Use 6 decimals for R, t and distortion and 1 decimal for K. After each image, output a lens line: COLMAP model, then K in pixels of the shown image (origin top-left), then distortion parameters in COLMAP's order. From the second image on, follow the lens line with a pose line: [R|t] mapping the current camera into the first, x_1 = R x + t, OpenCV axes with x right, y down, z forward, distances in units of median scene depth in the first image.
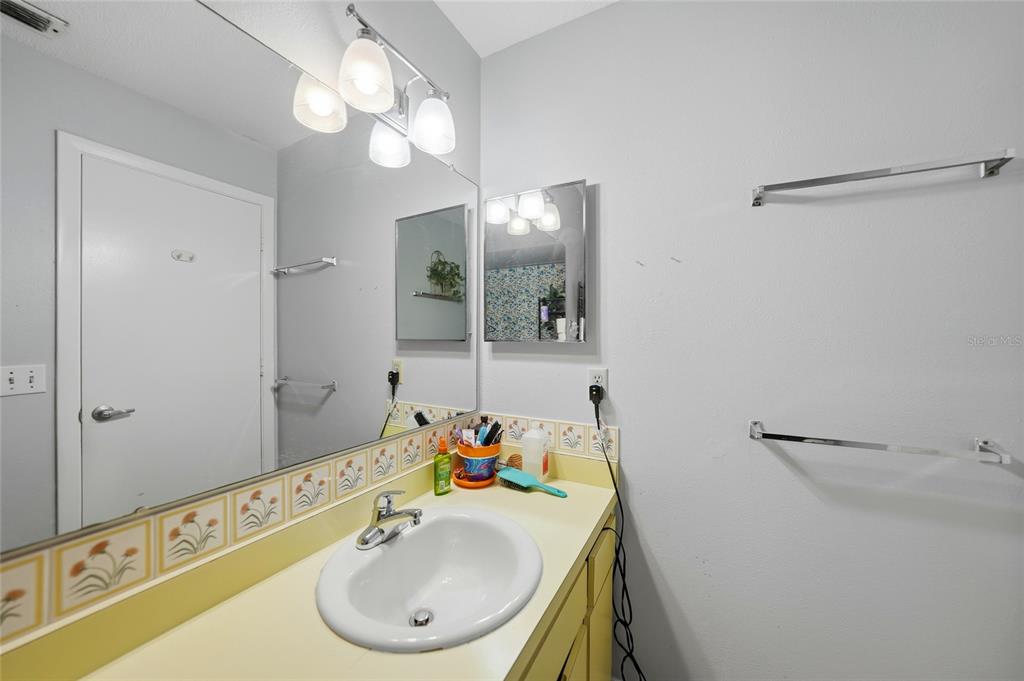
lens RADIAL K [[356.2, 0, 513.8], [0, 356.2, 338.4], [0, 0, 1]] dist [-0.013238, 0.003585]
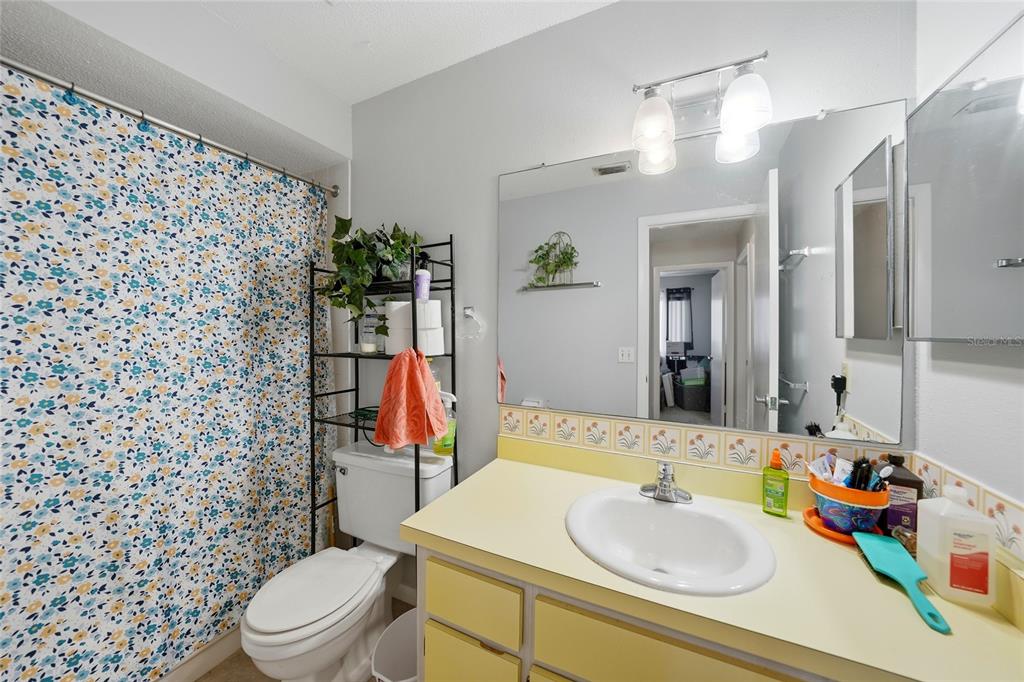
lens RADIAL K [[356.2, 0, 515.0], [0, 356.2, 334.7], [0, 0, 1]] dist [-0.013238, 0.003585]
pose [[0.074546, 0.004489, -0.997207, 0.497442], [-0.010127, 0.999942, 0.003745, 0.004724], [0.997166, 0.009819, 0.074587, 0.253831]]
